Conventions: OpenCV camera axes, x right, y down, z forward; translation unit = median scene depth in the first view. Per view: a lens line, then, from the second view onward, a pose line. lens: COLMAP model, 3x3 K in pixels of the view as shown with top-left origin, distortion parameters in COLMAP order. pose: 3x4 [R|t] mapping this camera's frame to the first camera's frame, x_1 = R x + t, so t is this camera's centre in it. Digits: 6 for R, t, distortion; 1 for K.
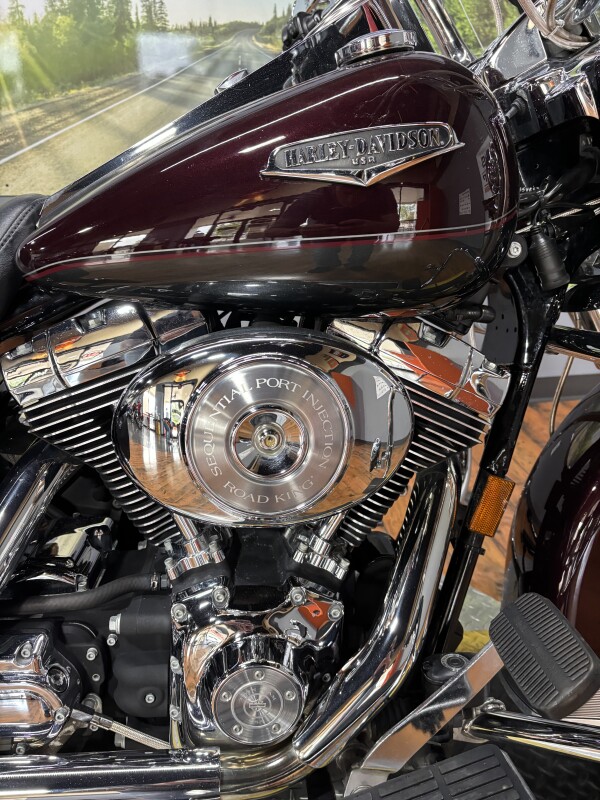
lens RADIAL K [[647.8, 0, 301.0], [0, 647.8, 400.4], [0, 0, 1]] dist [0.011625, -0.041863]
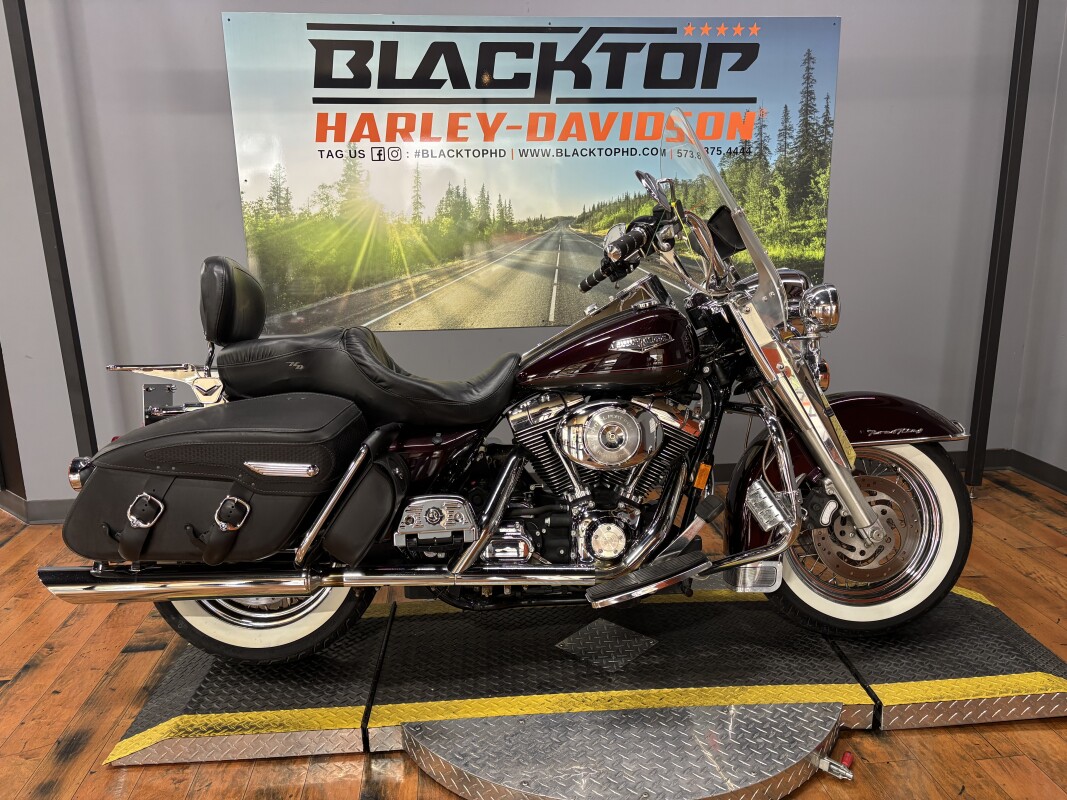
lens RADIAL K [[864.0, 0, 533.3], [0, 864.0, 398.3], [0, 0, 1]] dist [0.011625, -0.041863]
pose [[0.998731, -0.015494, -0.047919, -0.070084], [0.007055, 0.985157, -0.171512, 0.179057], [0.049866, 0.170956, 0.984016, -0.930034]]
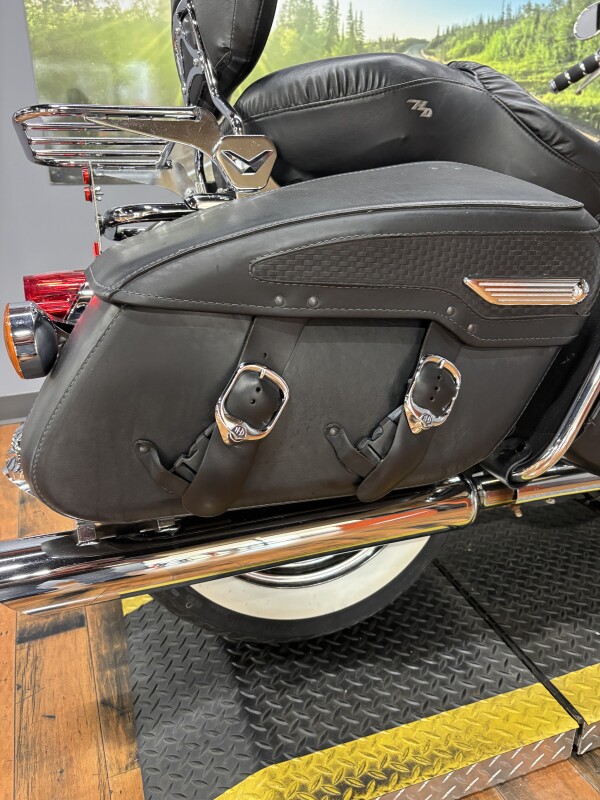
lens RADIAL K [[647.8, 0, 291.8], [0, 647.8, 418.3], [0, 0, 1]] dist [0.011625, -0.041863]
pose [[0.973128, -0.102366, 0.206260, -0.686666], [0.104819, 0.994491, -0.000967, 0.138349], [-0.205024, 0.022561, 0.978497, -0.184472]]
